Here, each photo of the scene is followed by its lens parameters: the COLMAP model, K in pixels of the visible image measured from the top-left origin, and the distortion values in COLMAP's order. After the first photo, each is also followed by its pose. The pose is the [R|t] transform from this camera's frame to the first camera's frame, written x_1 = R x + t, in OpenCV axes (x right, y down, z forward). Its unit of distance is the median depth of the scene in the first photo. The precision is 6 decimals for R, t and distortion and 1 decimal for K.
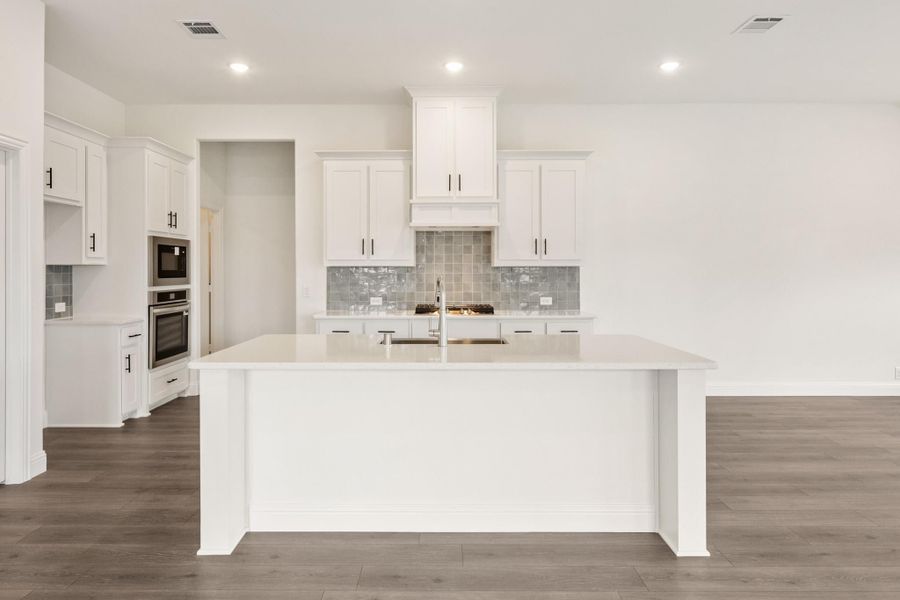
lens RADIAL K [[548.4, 0, 436.2], [0, 548.4, 272.8], [0, 0, 1]] dist [-0.001160, -0.000075]
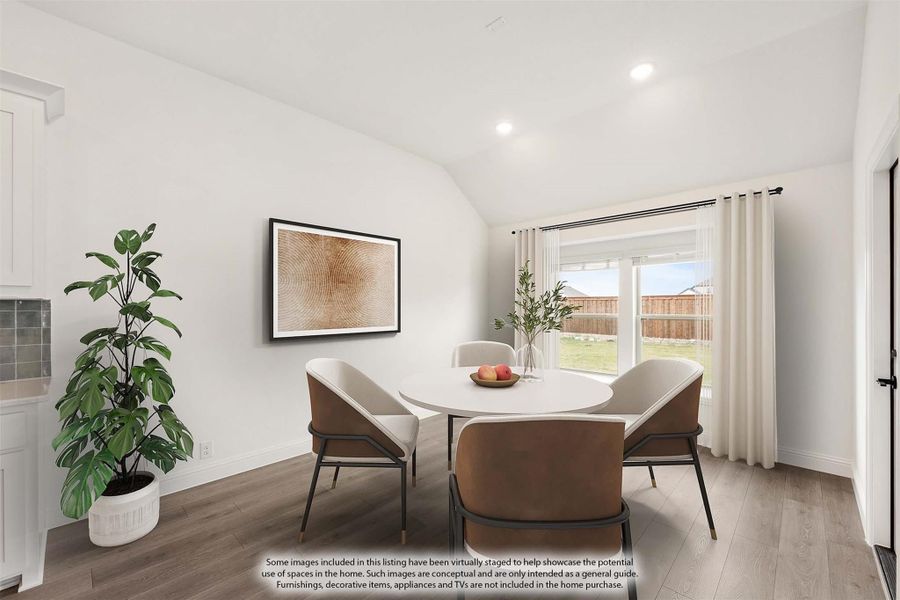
lens RADIAL K [[365.4, 0, 452.4], [0, 365.4, 305.0], [0, 0, 1]] dist [0.000014, -0.000030]
pose [[0.690040, 0.001680, 0.723770, 0.294910], [0.002268, 0.999987, -0.004483, -0.003605], [-0.723768, 0.004735, 0.690027, 0.470226]]
